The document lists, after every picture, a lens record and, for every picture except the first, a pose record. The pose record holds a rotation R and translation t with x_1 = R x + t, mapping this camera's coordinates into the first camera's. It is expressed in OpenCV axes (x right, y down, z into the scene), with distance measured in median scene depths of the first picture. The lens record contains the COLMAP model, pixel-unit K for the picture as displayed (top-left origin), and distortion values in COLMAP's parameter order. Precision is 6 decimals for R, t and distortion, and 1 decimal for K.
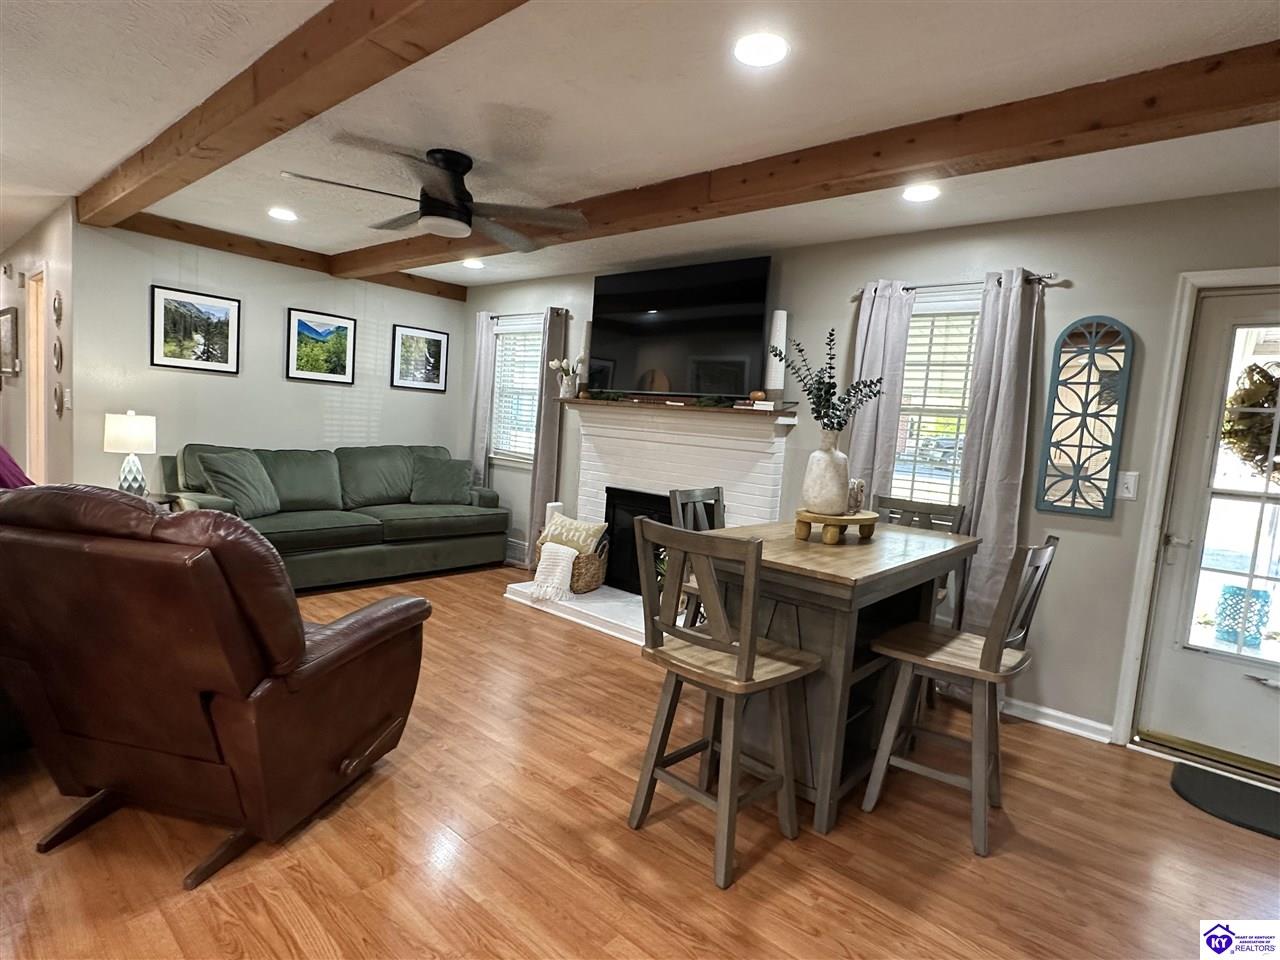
lens RADIAL K [[665.8, 0, 640.0], [0, 665.8, 480.0], [0, 0, 1]] dist [-0.001449, -0.000847]
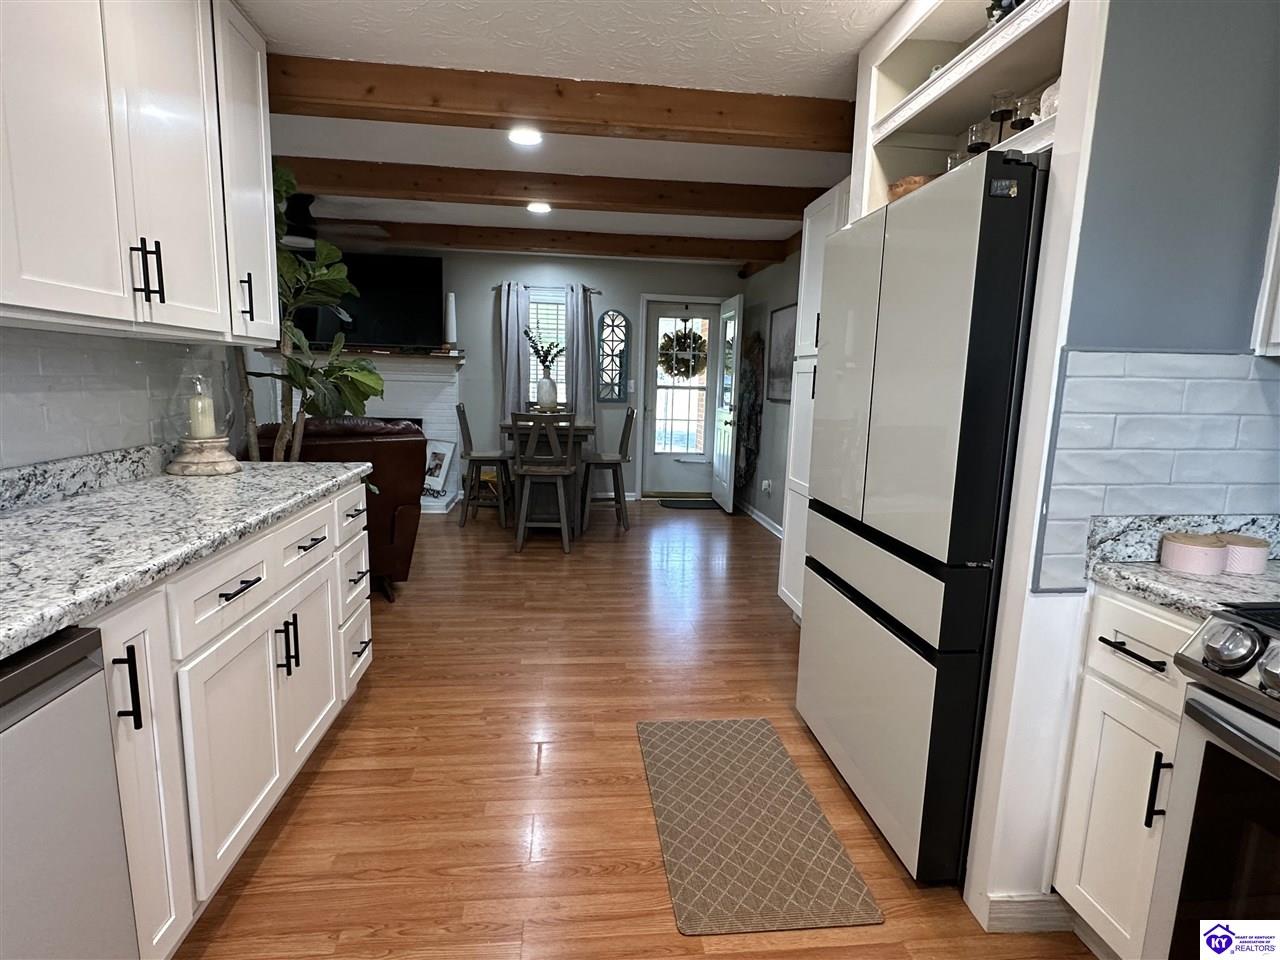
lens RADIAL K [[665.8, 0, 640.0], [0, 665.8, 480.0], [0, 0, 1]] dist [-0.001449, -0.000847]
pose [[0.674998, -0.165179, 0.719092, -0.904825], [0.085999, 0.985588, 0.145669, -0.004789], [-0.732791, -0.036486, 0.679475, -0.562101]]
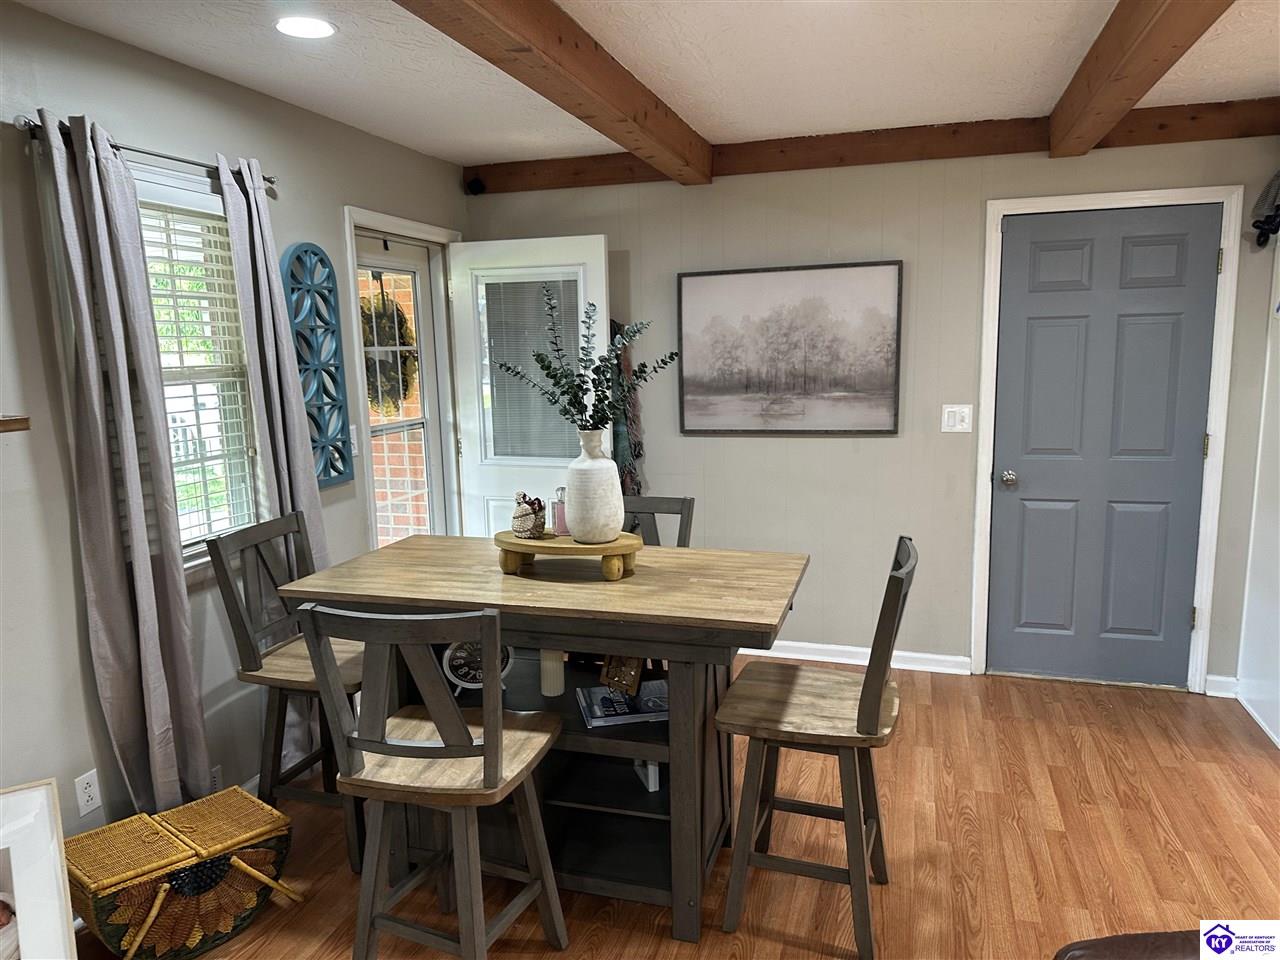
lens RADIAL K [[891.6, 0, 640.0], [0, 891.6, 480.0], [0, 0, 1]] dist [0.001012, 0.000224]
pose [[-0.410874, -0.205502, 0.888229, -0.492263], [0.074939, 0.963355, 0.257548, -0.213910], [-0.908607, 0.172382, -0.380418, 1.075190]]
